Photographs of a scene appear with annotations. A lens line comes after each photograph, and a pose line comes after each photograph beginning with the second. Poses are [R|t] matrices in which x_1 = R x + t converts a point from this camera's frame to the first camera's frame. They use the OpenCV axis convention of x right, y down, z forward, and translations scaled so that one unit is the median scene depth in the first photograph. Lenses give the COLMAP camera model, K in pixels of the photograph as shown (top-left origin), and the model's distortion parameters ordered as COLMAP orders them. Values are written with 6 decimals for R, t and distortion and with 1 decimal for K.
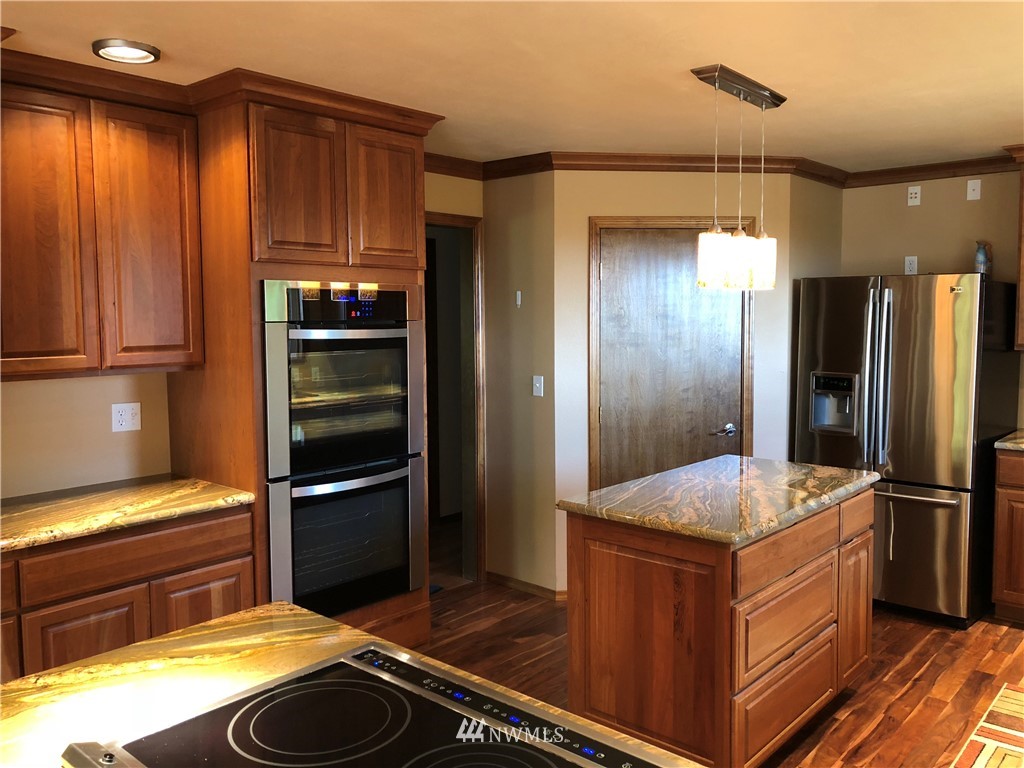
lens RADIAL K [[831.0, 0, 507.5], [0, 831.0, 371.7], [0, 0, 1]] dist [0.041406, -0.008736]
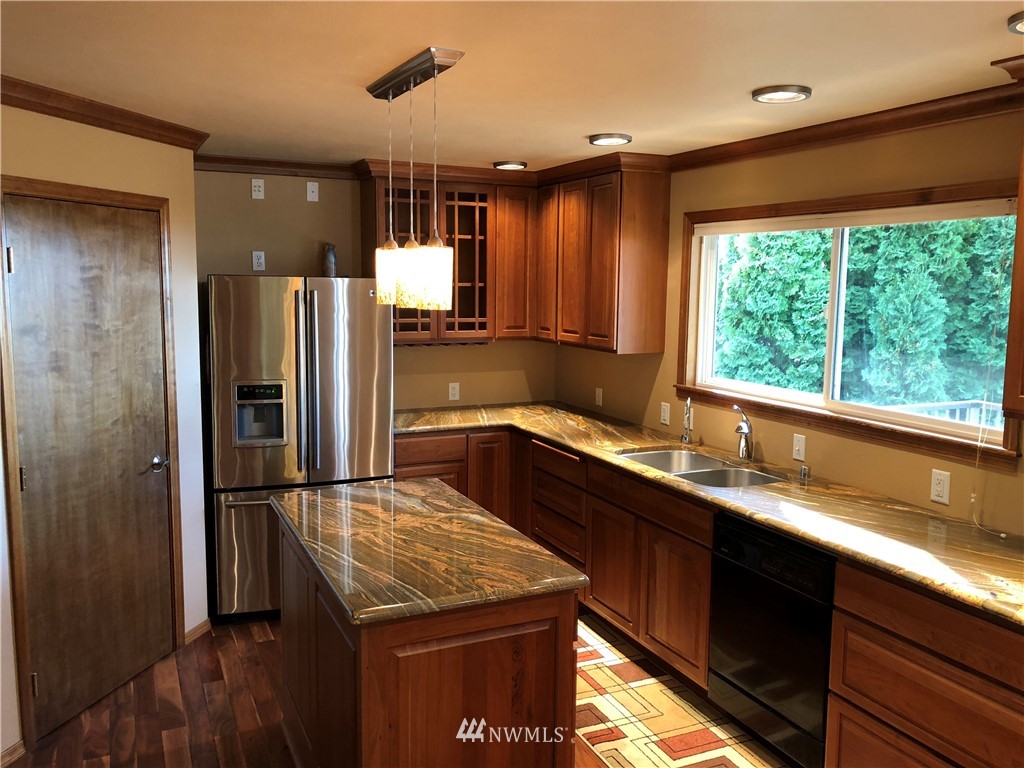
lens RADIAL K [[831.0, 0, 507.5], [0, 831.0, 371.7], [0, 0, 1]] dist [0.041406, -0.008736]
pose [[0.385127, -0.090610, 0.918405, -0.468087], [0.049675, 0.995761, 0.077412, -0.088664], [-0.921526, 0.015808, 0.387995, 0.528006]]
